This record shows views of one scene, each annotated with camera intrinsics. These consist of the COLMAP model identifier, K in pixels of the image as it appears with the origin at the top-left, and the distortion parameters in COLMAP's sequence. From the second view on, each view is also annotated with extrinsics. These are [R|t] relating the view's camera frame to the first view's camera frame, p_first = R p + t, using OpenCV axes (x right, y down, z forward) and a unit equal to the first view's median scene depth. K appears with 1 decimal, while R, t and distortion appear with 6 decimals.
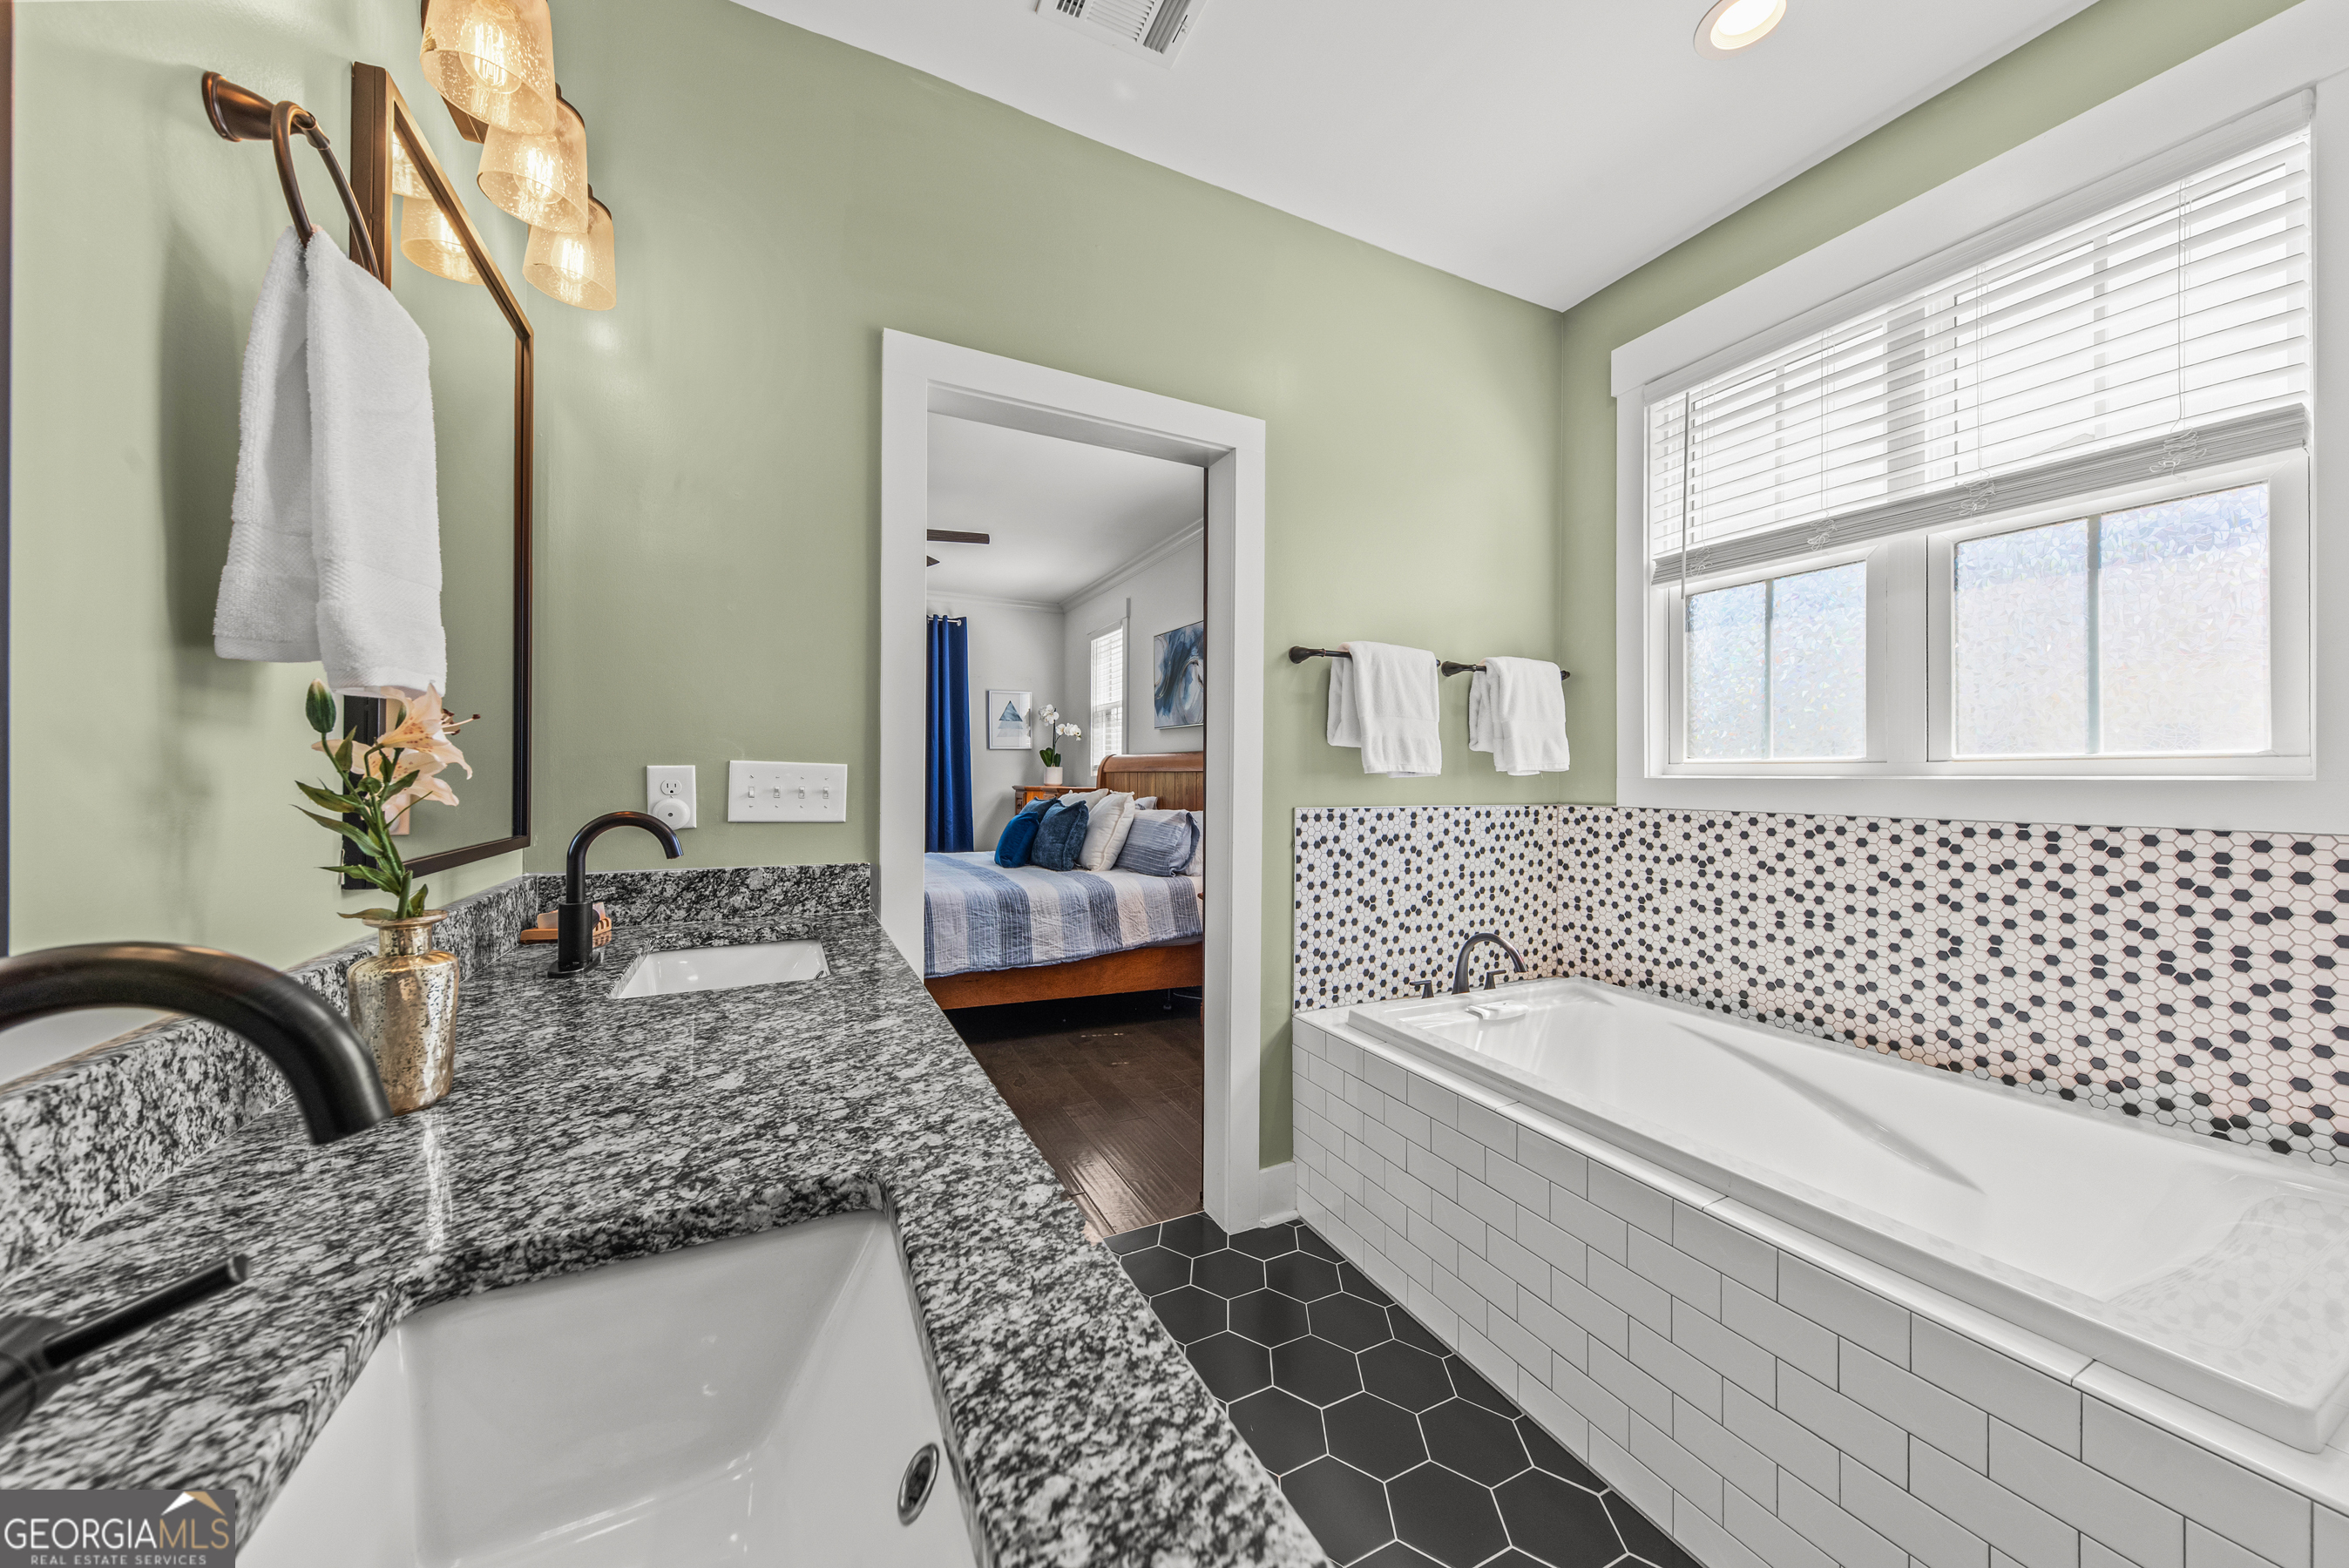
lens RADIAL K [[807.5, 0, 1173.9], [0, 807.5, 780.1], [0, 0, 1]] dist [-0.008986, -0.001343]
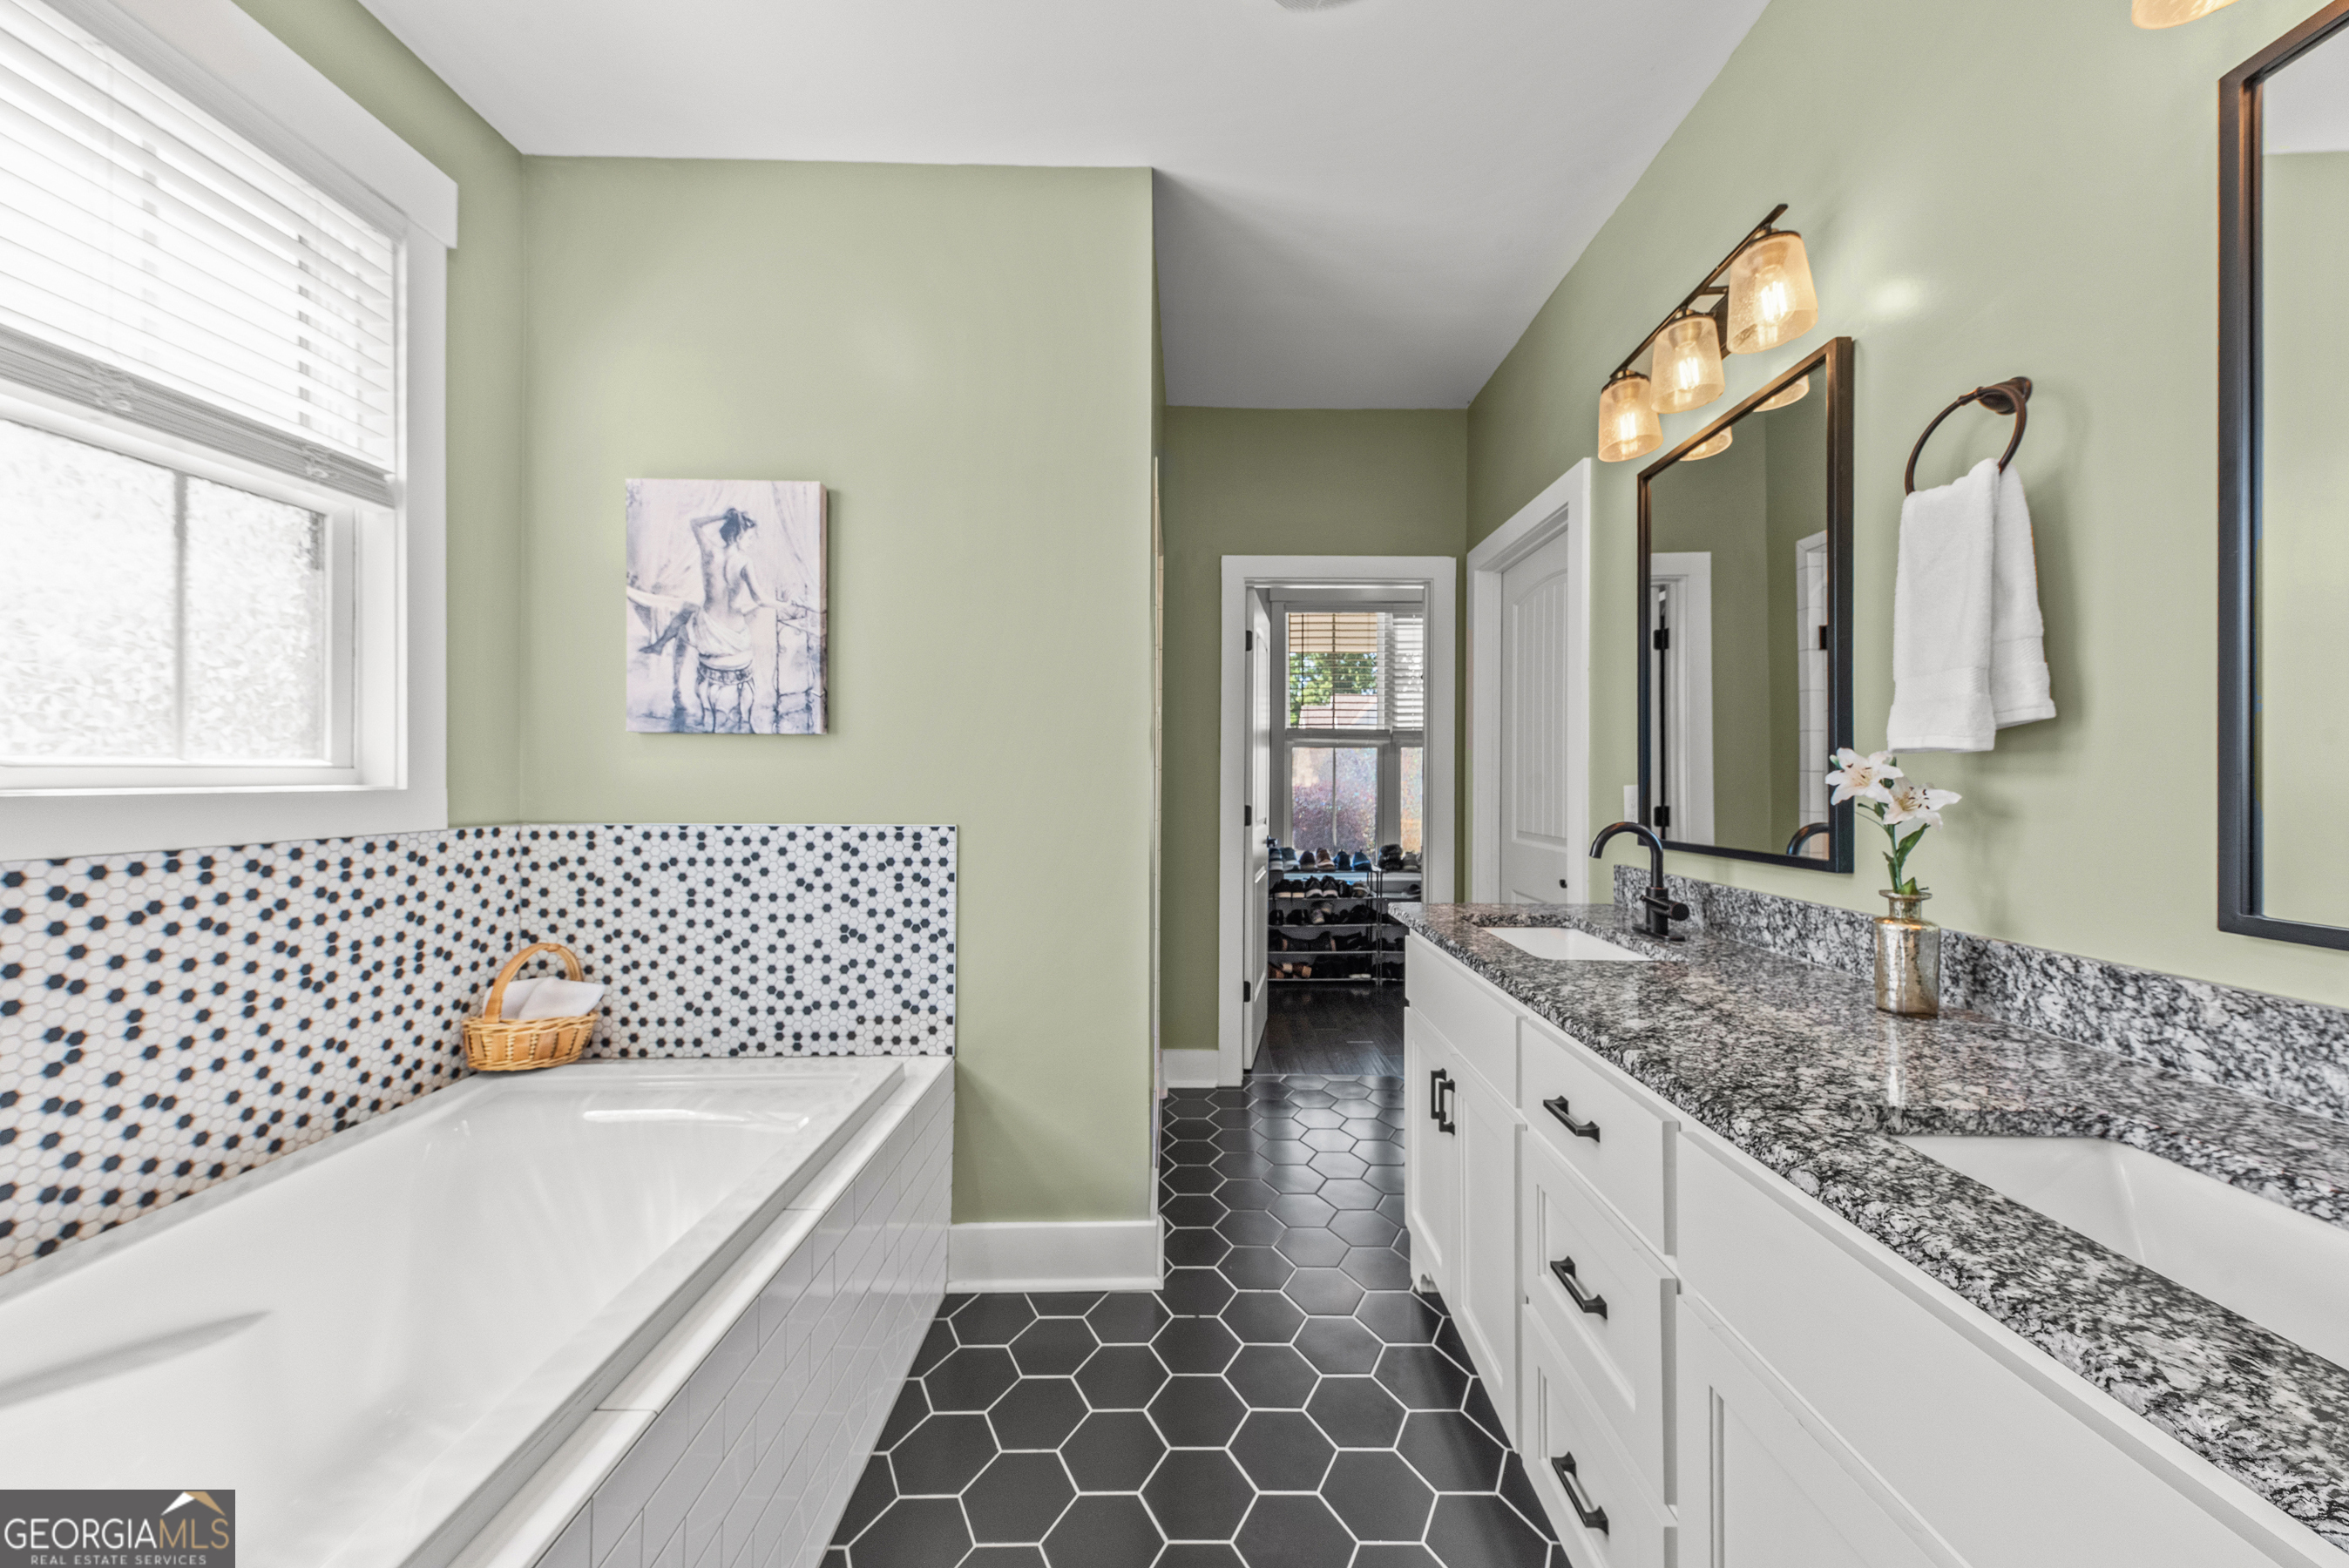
lens RADIAL K [[807.5, 0, 1173.7], [0, 807.5, 773.9], [0, 0, 1]] dist [-0.008986, -0.001343]
pose [[-0.903798, -0.009924, 0.427844, -0.131477], [-0.009473, 0.999950, 0.003183, -0.031740], [-0.427854, -0.001177, -0.903847, 1.326186]]
